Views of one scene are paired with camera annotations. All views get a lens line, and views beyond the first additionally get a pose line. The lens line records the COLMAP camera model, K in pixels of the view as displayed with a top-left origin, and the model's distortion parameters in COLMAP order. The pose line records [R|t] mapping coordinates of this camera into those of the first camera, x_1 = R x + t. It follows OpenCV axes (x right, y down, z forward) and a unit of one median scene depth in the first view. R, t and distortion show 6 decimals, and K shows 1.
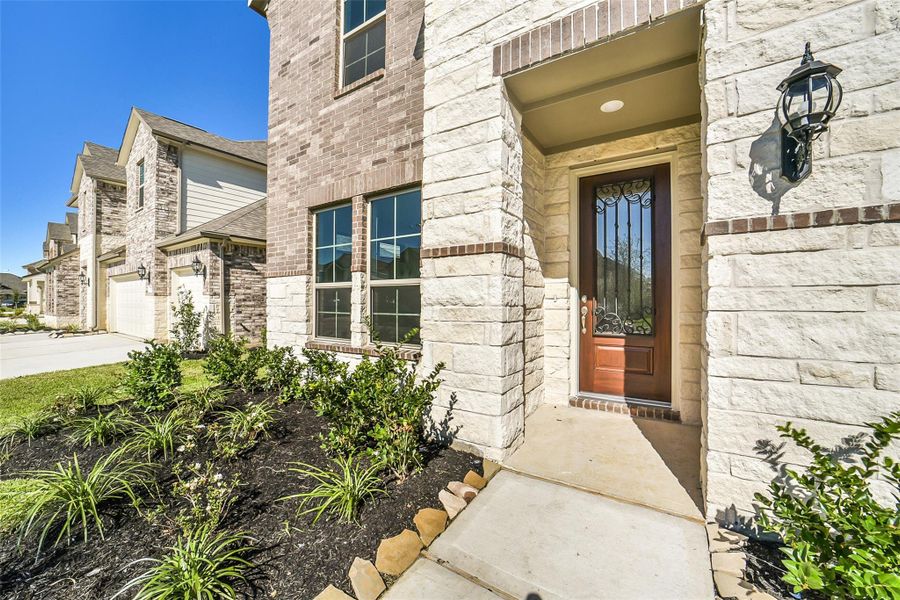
lens RADIAL K [[351.8, 0, 450.0], [0, 351.8, 300.0], [0, 0, 1]] dist [-0.026280, 0.000281]
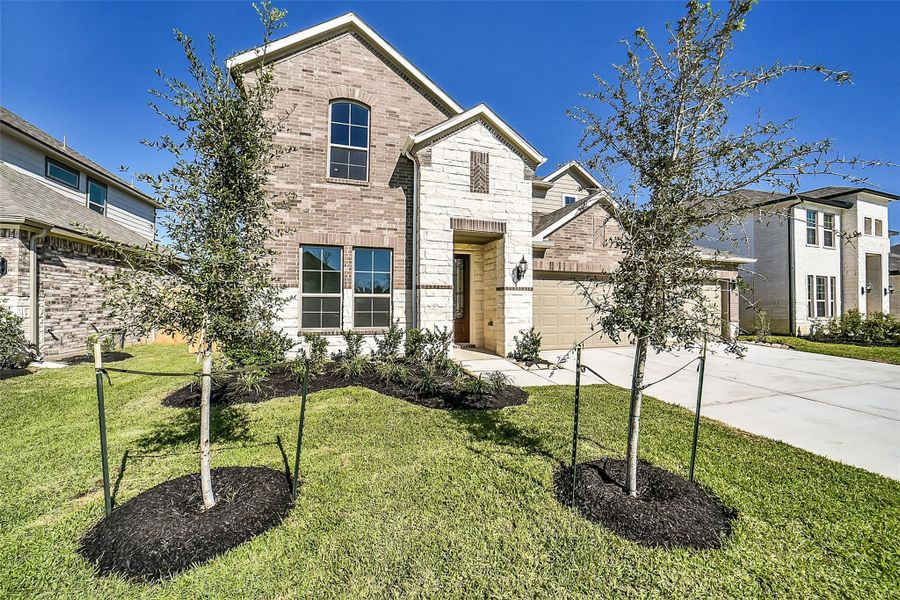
lens RADIAL K [[351.8, 0, 450.0], [0, 351.8, 300.0], [0, 0, 1]] dist [-0.026280, 0.000281]
pose [[0.631855, 0.013265, 0.774973, -1.308176], [-0.006335, 0.999909, -0.011950, -0.004170], [-0.775061, 0.002641, 0.631881, -0.519276]]
